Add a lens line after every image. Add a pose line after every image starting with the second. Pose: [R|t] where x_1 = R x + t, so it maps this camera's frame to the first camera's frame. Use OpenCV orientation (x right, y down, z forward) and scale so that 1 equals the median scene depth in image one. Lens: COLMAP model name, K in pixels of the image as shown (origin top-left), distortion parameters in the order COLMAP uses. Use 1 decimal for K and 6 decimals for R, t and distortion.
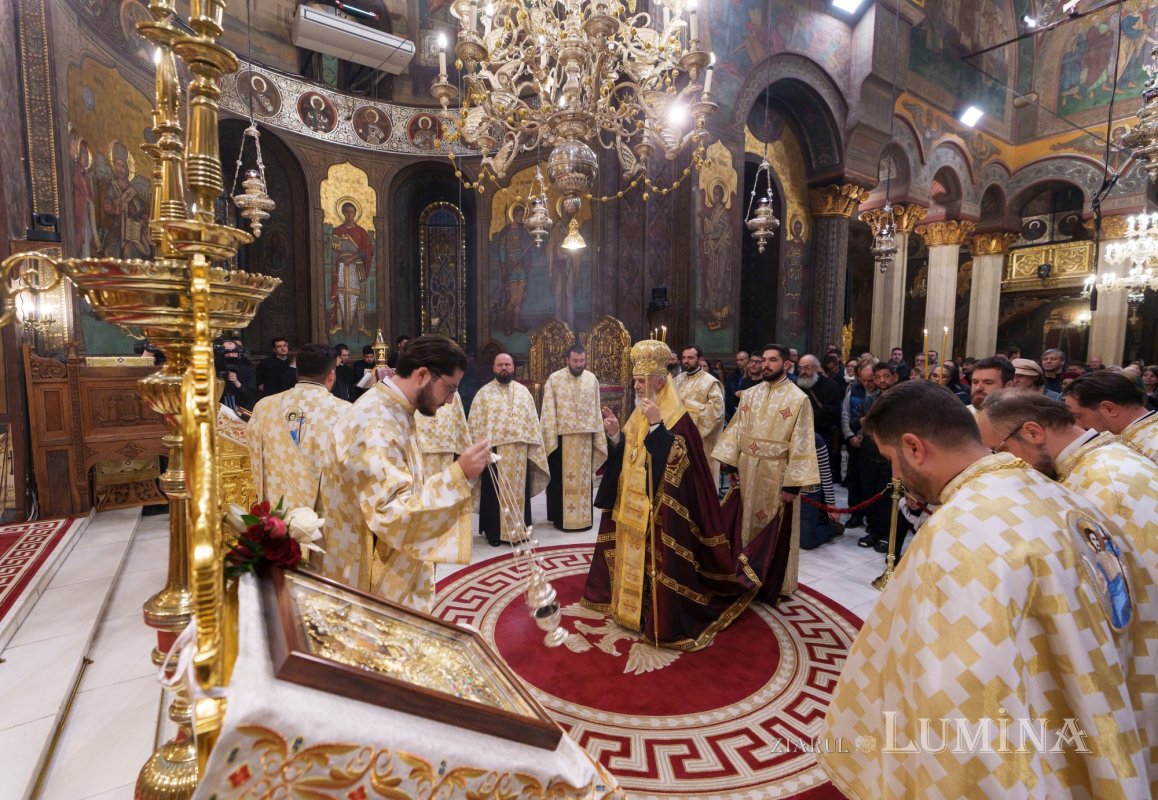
lens RADIAL K [[544.6, 0, 554.2], [0, 544.6, 398.1], [0, 0, 1]] dist [-0.002193, 0.000781]
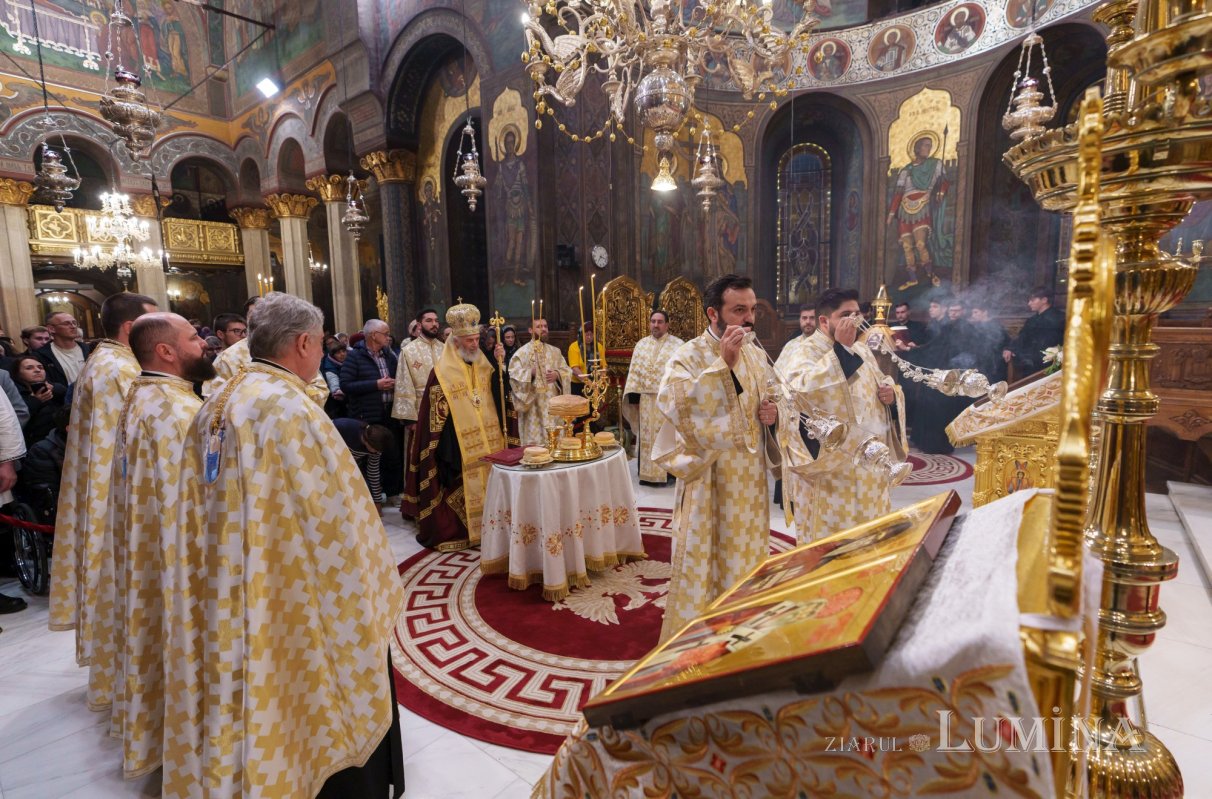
lens RADIAL K [[587.1, 0, 601.1], [0, 587.1, 395.5], [0, 0, 1]] dist [-0.005674, 0.002151]
pose [[-0.311528, -0.118634, 0.942802, -0.571338], [0.105084, 0.981789, 0.158263, -0.061154], [-0.944409, 0.148376, -0.293388, 0.898771]]
